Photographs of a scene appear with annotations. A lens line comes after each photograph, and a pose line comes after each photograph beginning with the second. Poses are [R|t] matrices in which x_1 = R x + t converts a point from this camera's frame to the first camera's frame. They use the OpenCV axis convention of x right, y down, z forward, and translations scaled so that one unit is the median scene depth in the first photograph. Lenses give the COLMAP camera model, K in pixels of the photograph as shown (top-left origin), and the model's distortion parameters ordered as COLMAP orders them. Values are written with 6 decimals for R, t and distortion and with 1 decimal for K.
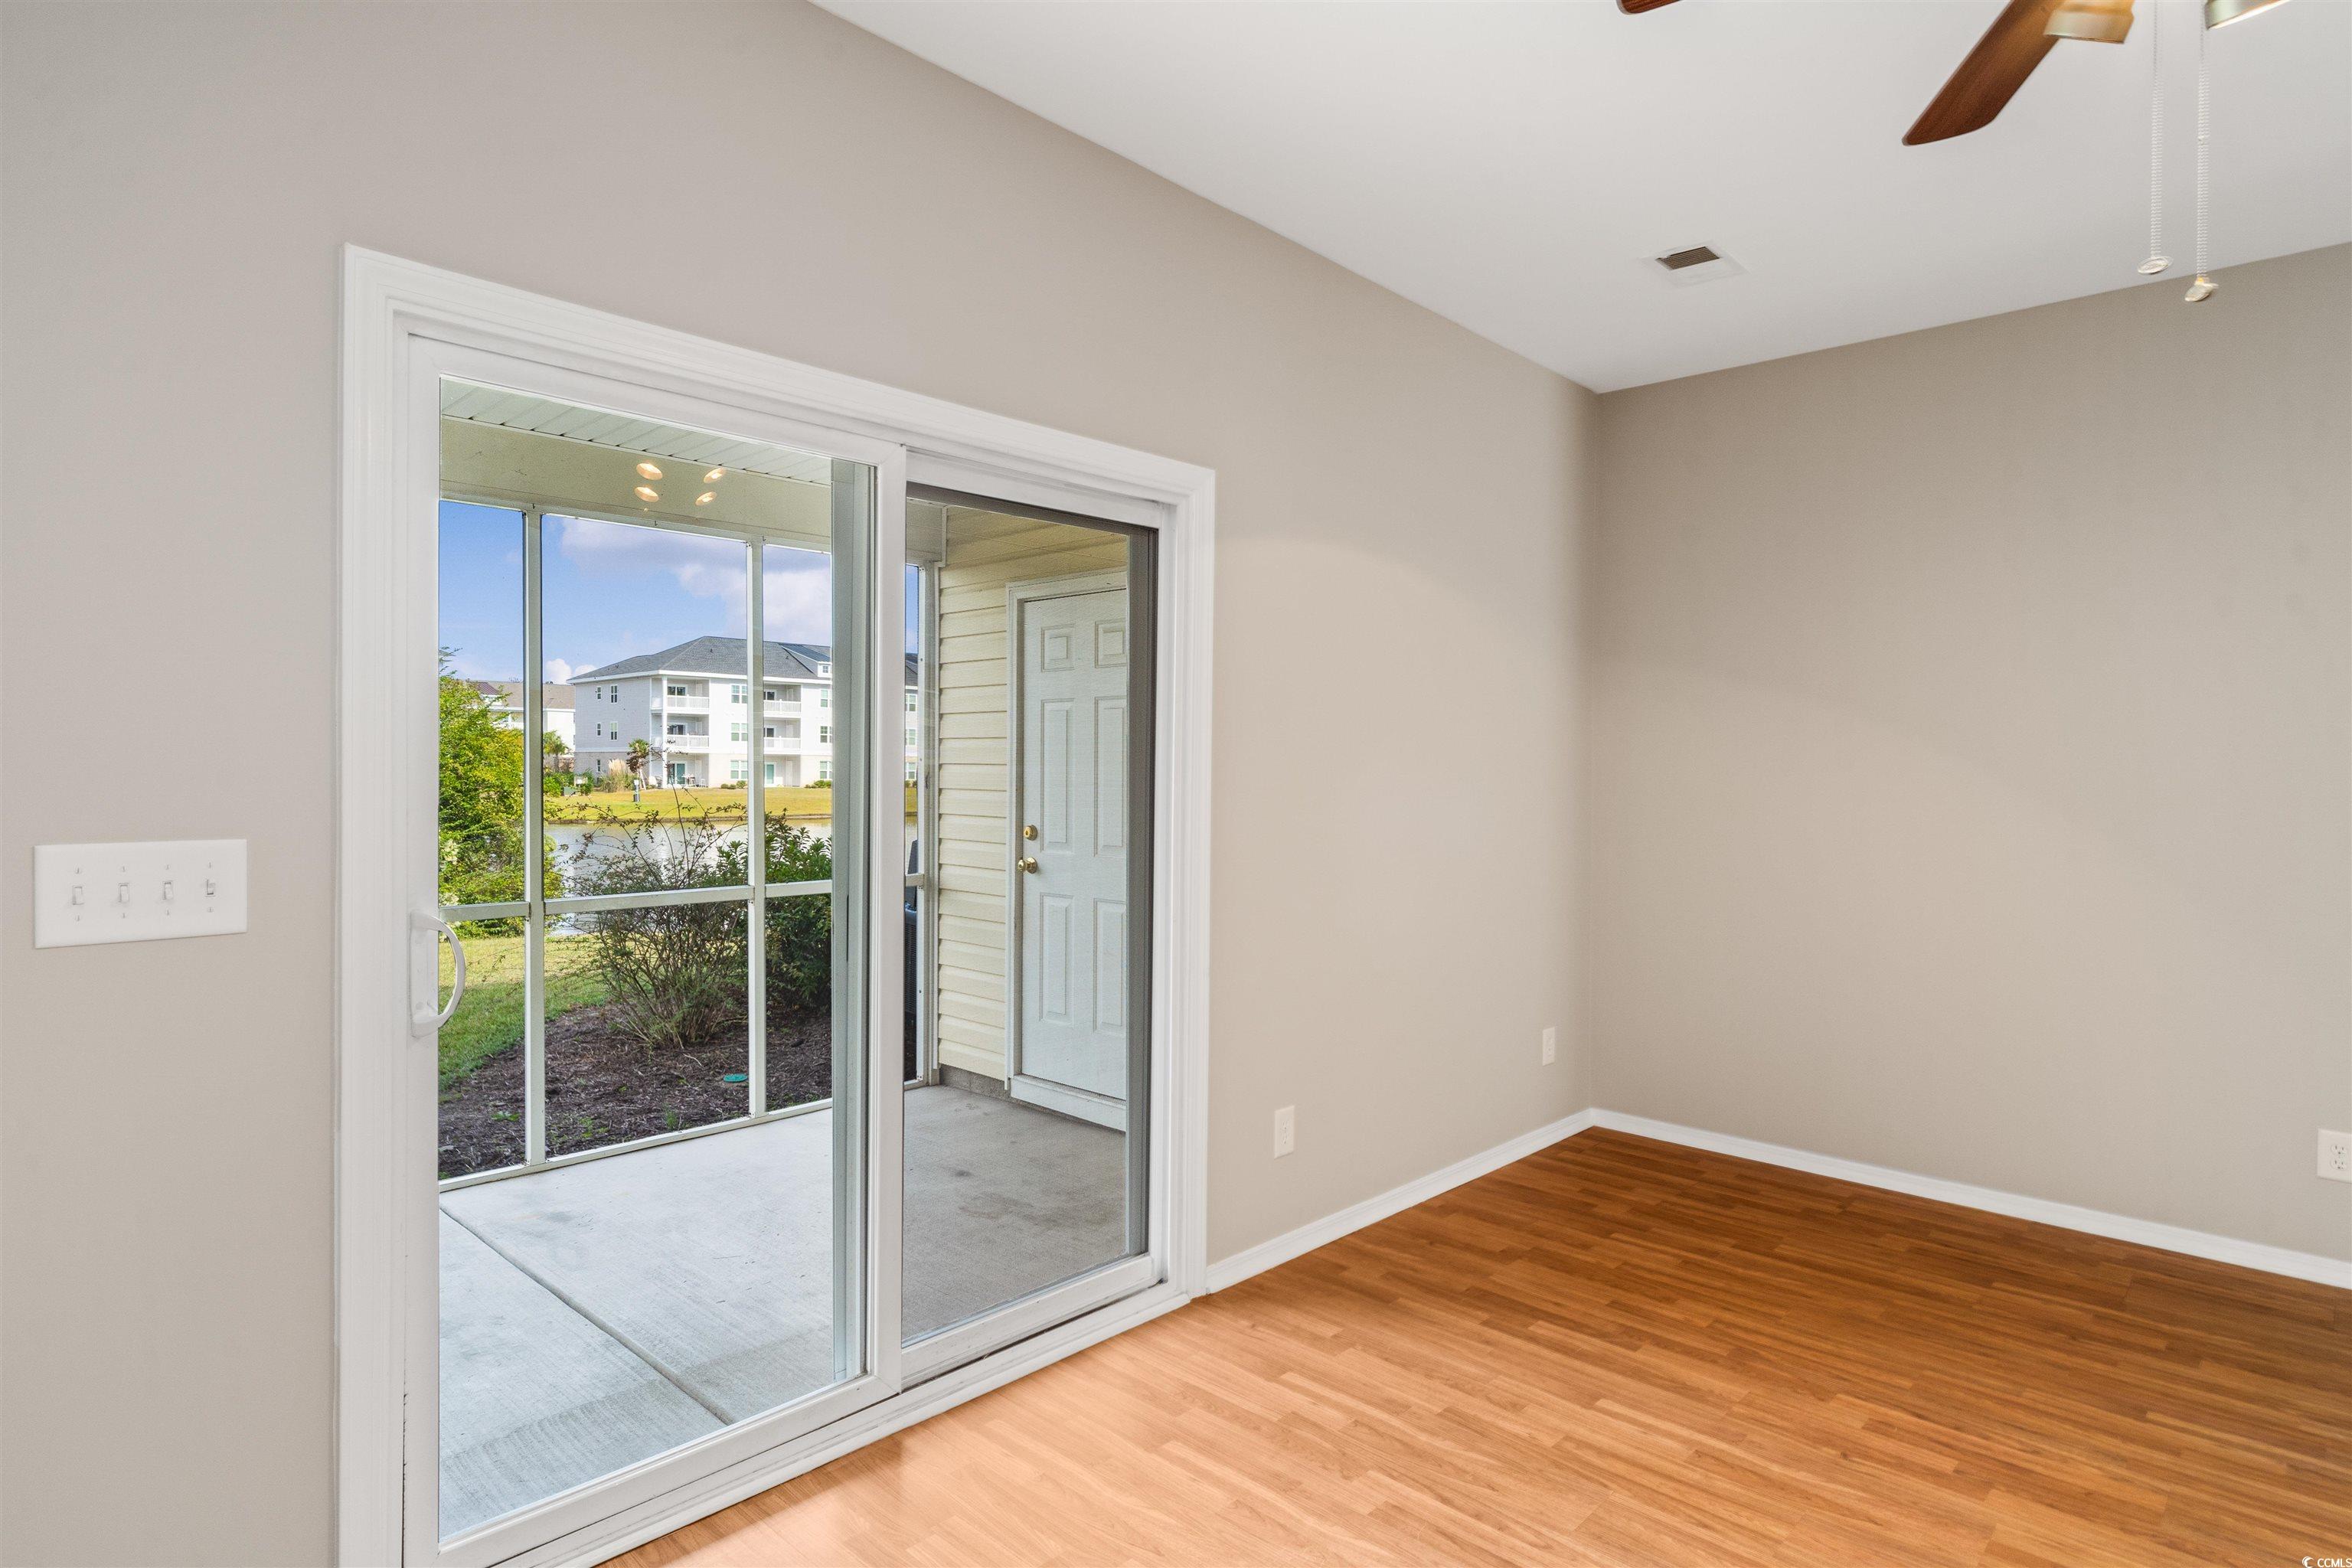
lens RADIAL K [[1255.6, 0, 1115.8], [0, 1255.6, 775.9], [0, 0, 1]] dist [0.002927, -0.001841]
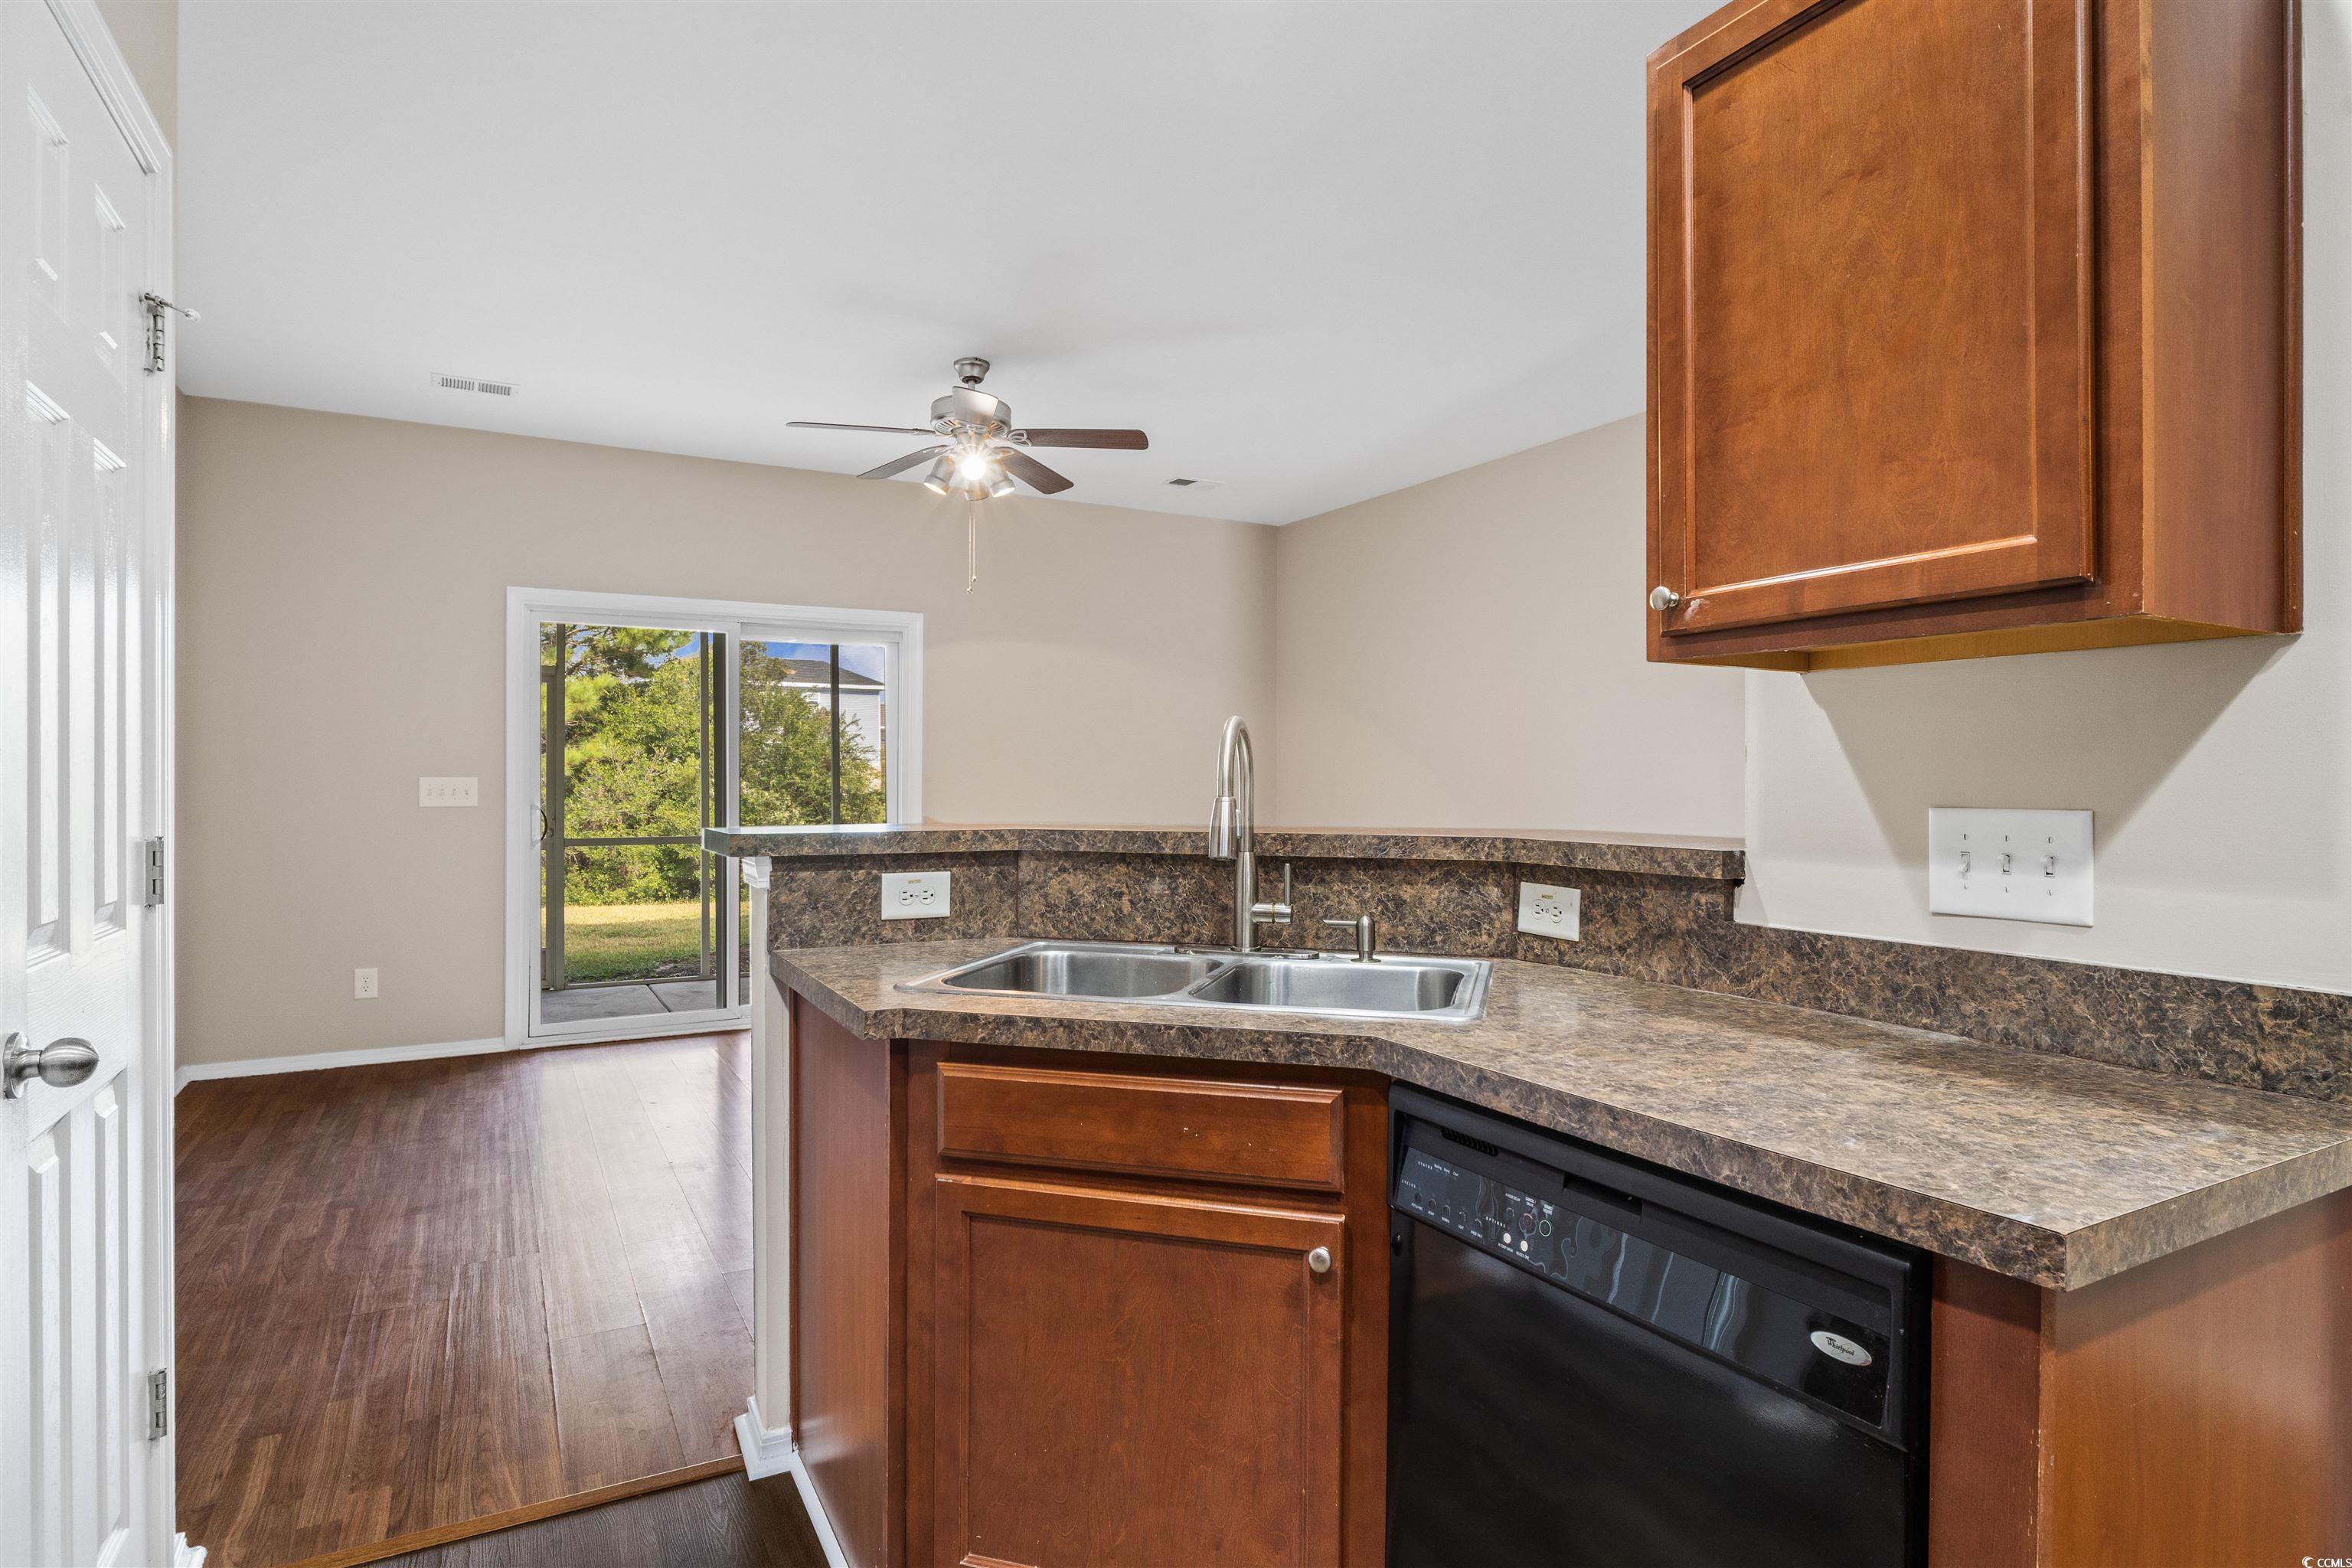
lens RADIAL K [[1251.4, 0, 1176.0], [0, 1251.4, 784.0], [0, 0, 1]] dist [0.018647, -0.000149]
pose [[0.958788, -0.007031, -0.284034, 0.958638], [0.006969, 0.999975, -0.001228, 0.040537], [0.284036, -0.000802, 0.958813, -0.783896]]
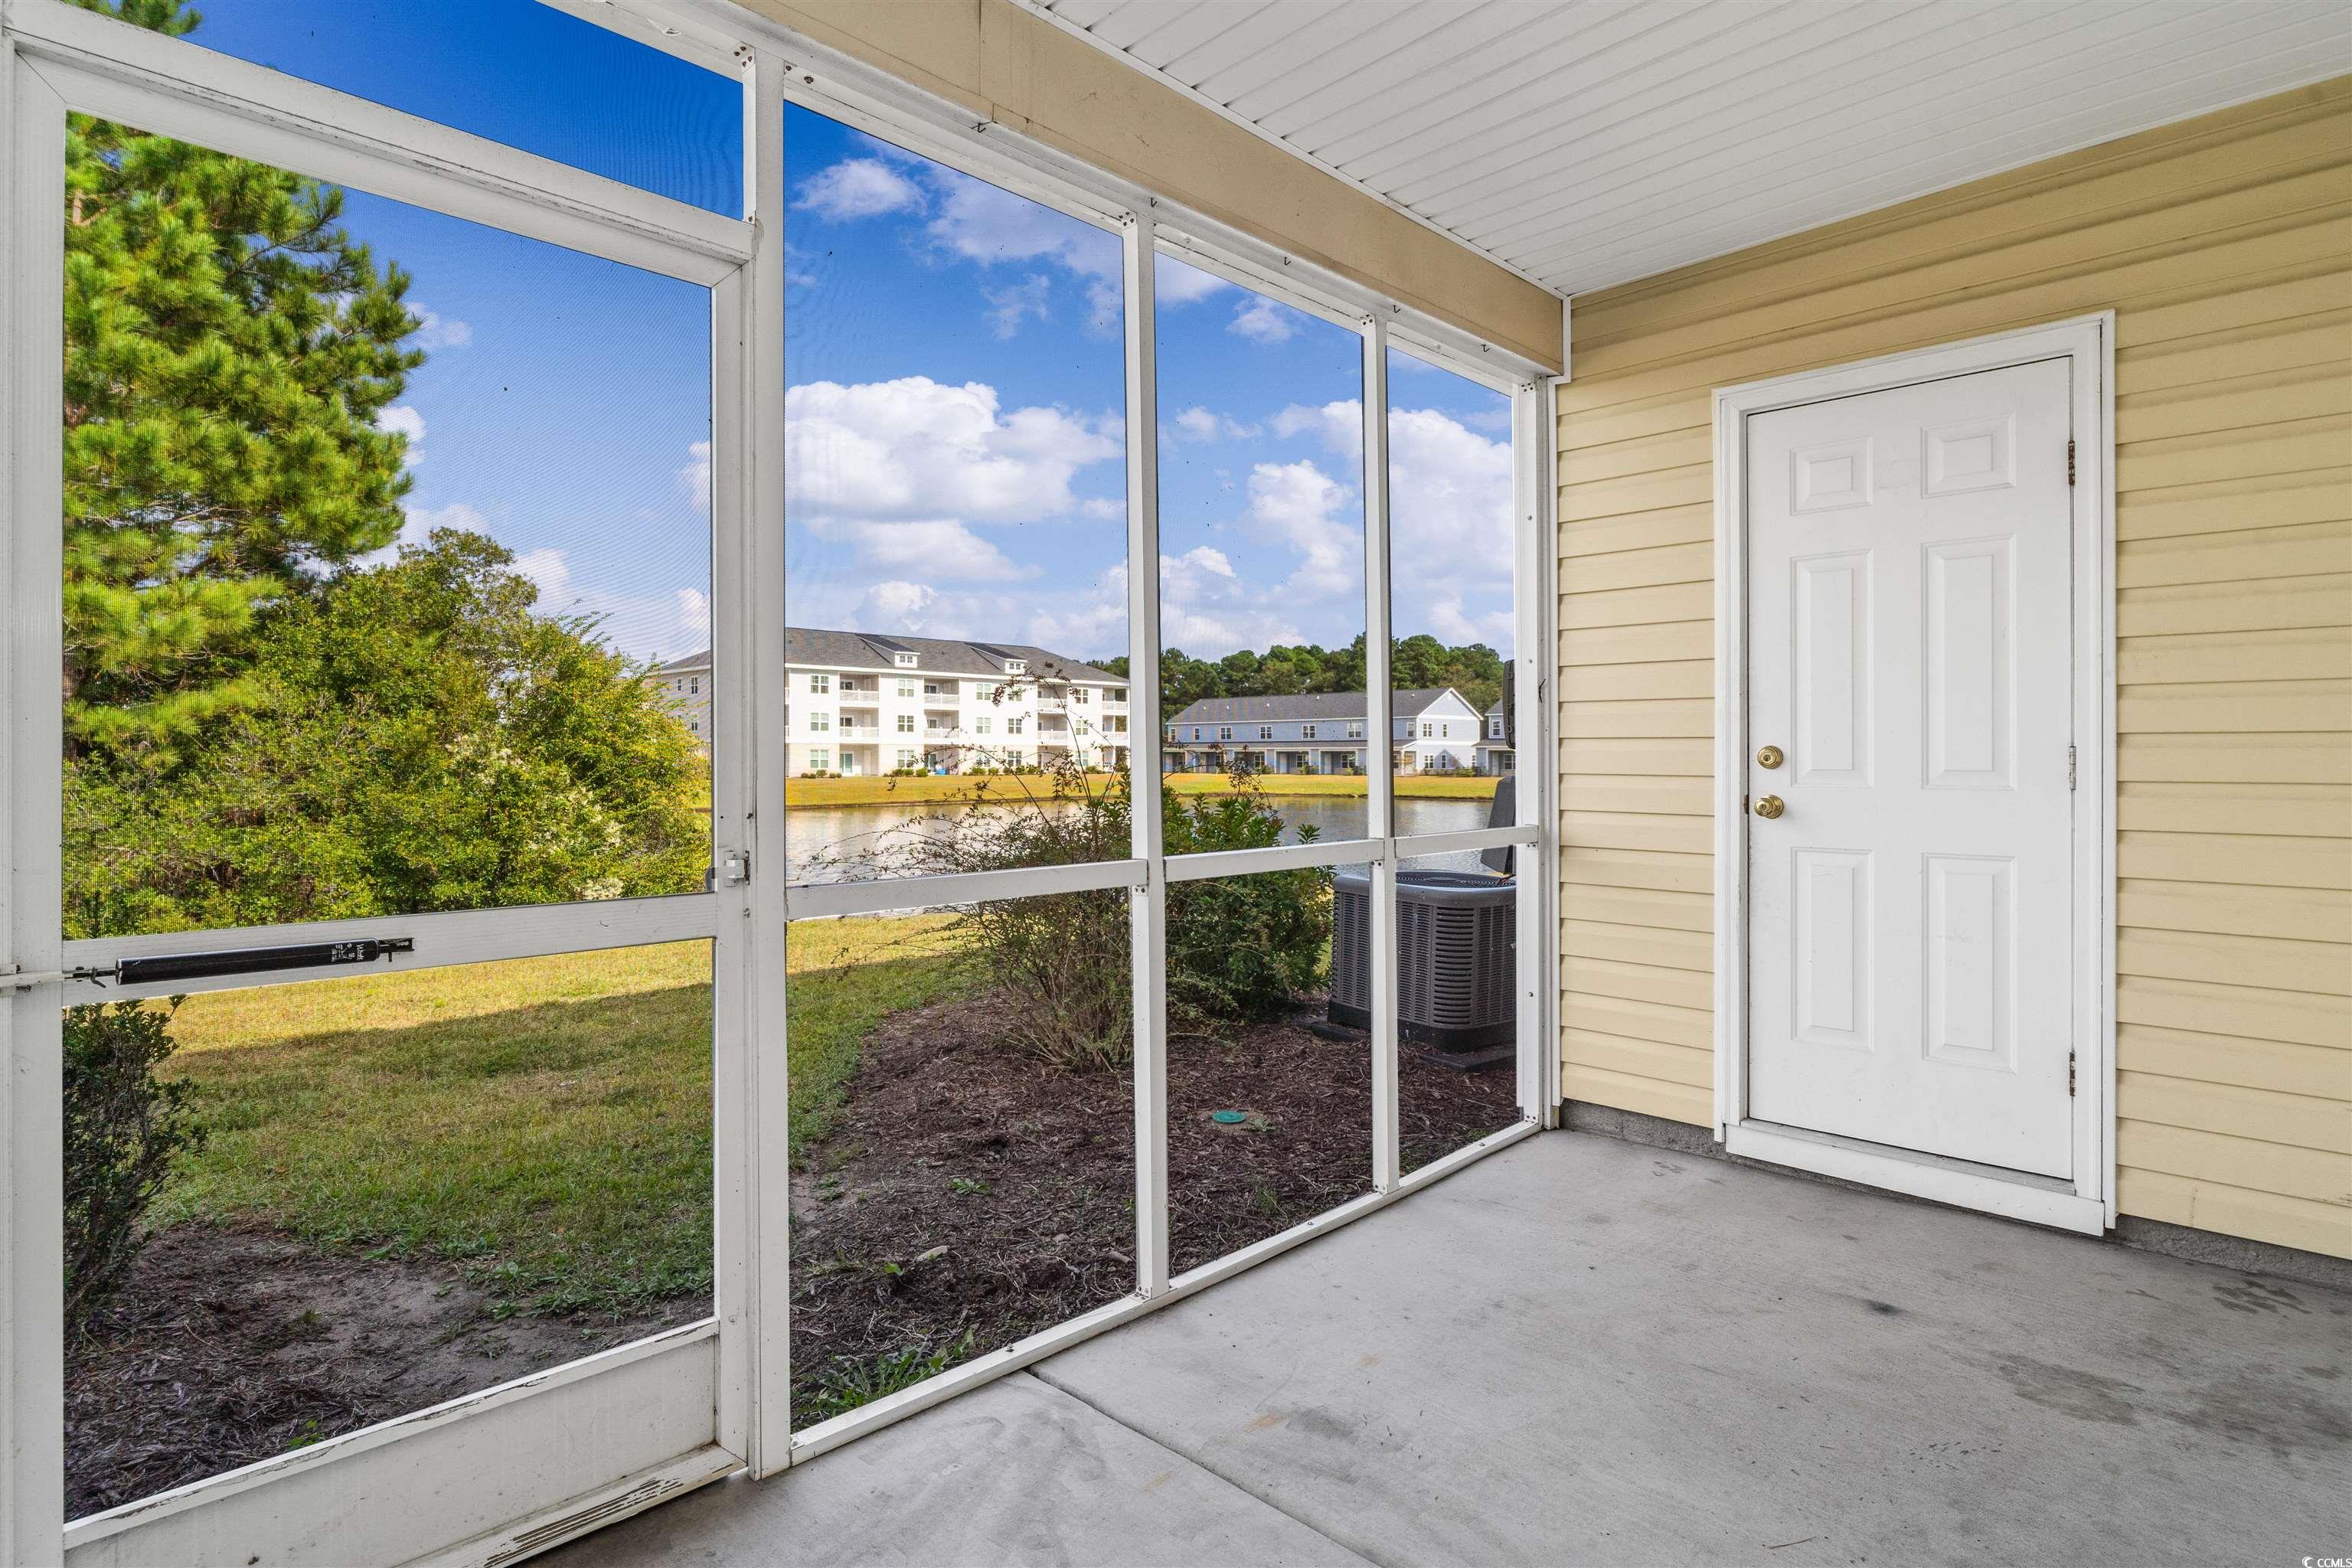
lens RADIAL K [[1231.2, 0, 1180.7], [0, 1231.2, 748.3], [0, 0, 1]] dist [-0.004996, -0.001752]
pose [[0.999947, -0.007922, -0.006532, -0.562323], [0.007850, 0.999908, -0.011050, 0.067795], [0.006619, 0.010998, 0.999918, 0.514101]]
